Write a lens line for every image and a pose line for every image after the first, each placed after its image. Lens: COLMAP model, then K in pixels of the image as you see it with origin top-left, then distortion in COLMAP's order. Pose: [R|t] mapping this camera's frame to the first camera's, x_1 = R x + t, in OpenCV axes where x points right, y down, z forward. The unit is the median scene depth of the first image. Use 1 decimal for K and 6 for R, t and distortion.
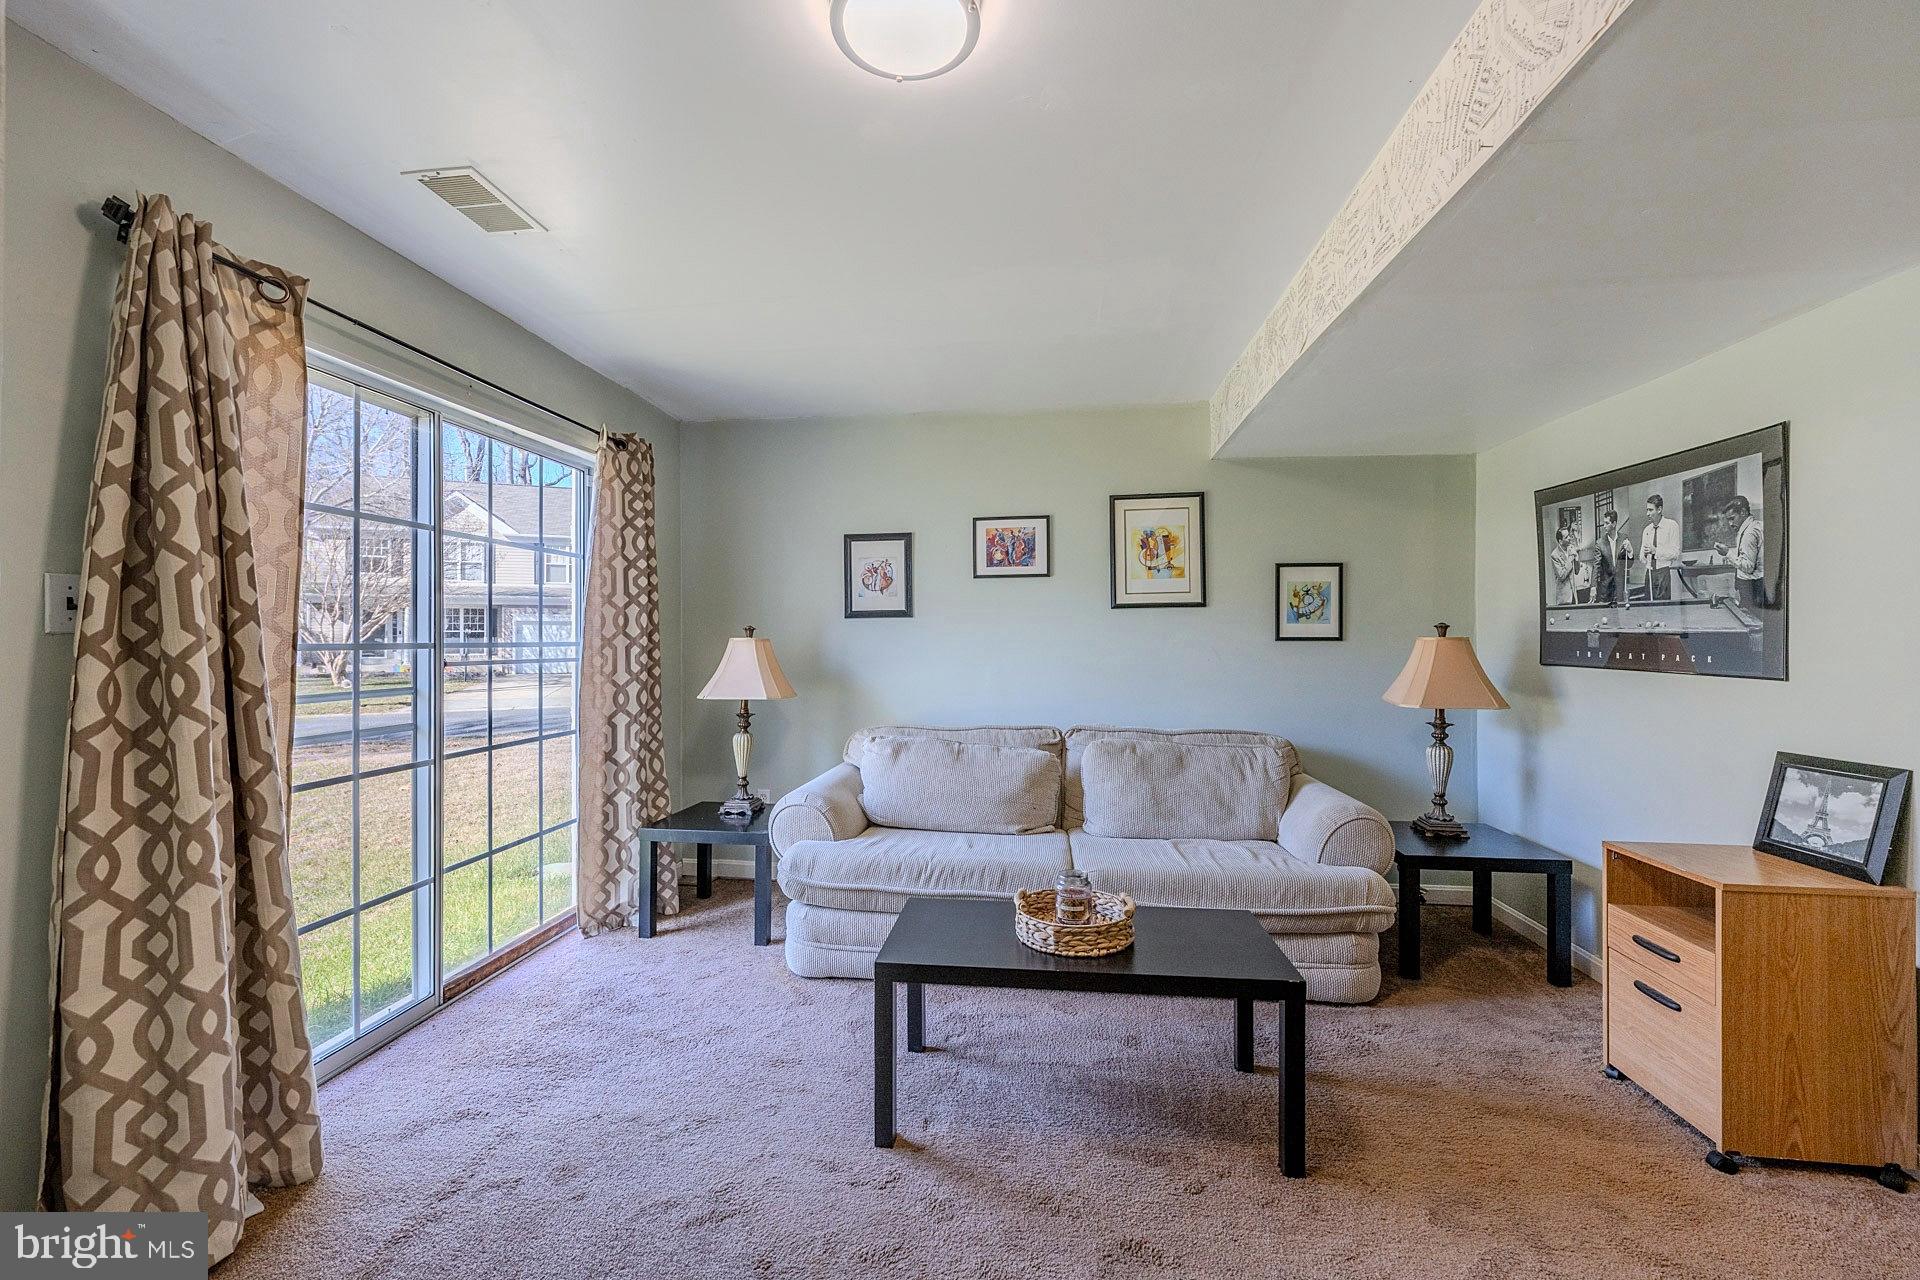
lens RADIAL K [[766.6, 0, 967.0], [0, 766.6, 635.5], [0, 0, 1]] dist [-0.000833, 0.000230]
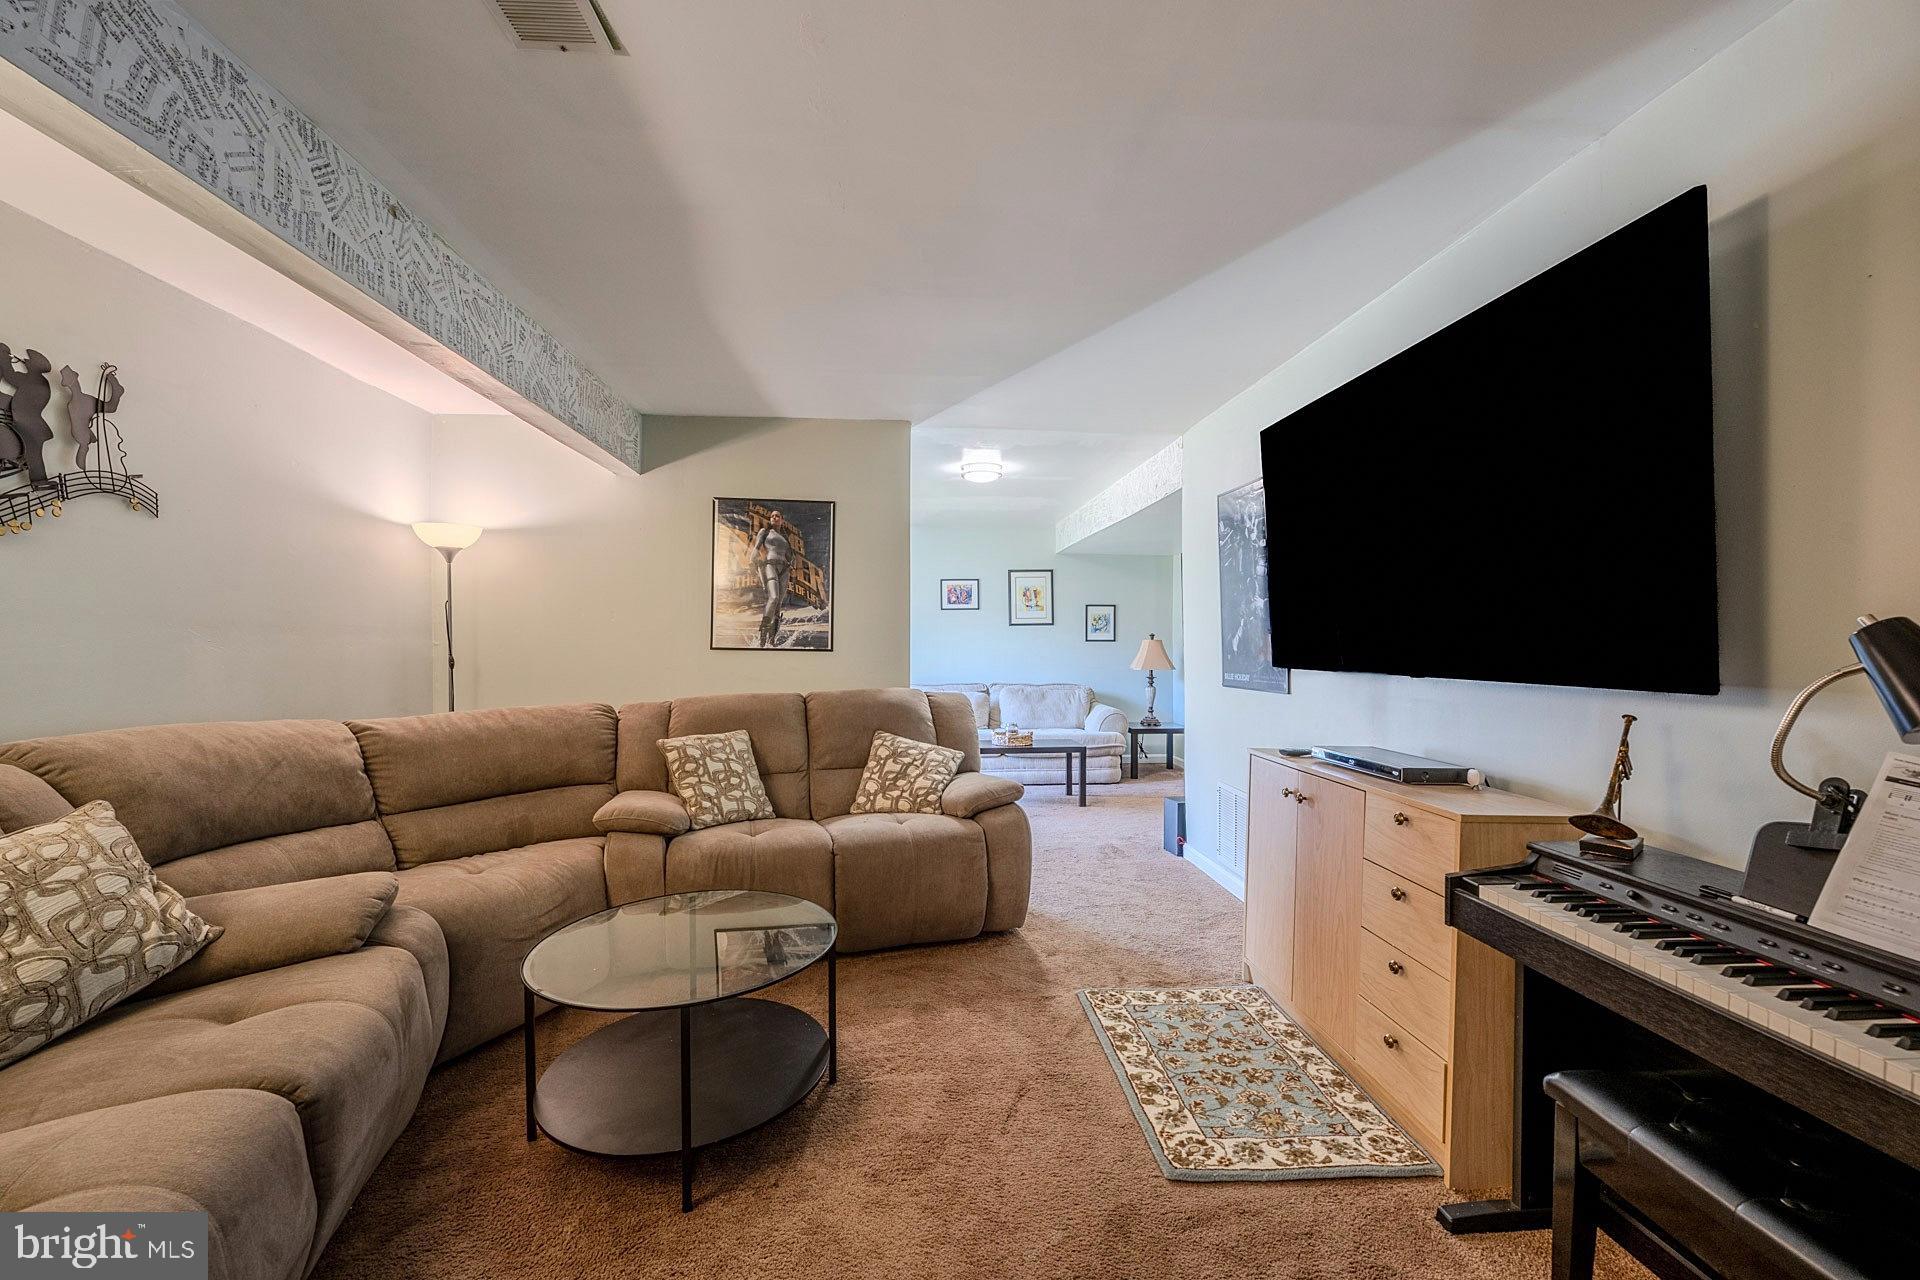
lens RADIAL K [[766.6, 0, 956.5], [0, 766.6, 647.5], [0, 0, 1]] dist [-0.000833, 0.000230]
pose [[0.981756, -0.000290, 0.190147, -0.361428], [-0.001663, 0.999947, 0.010113, 0.002324], [-0.190140, -0.010244, 0.981703, -1.047187]]
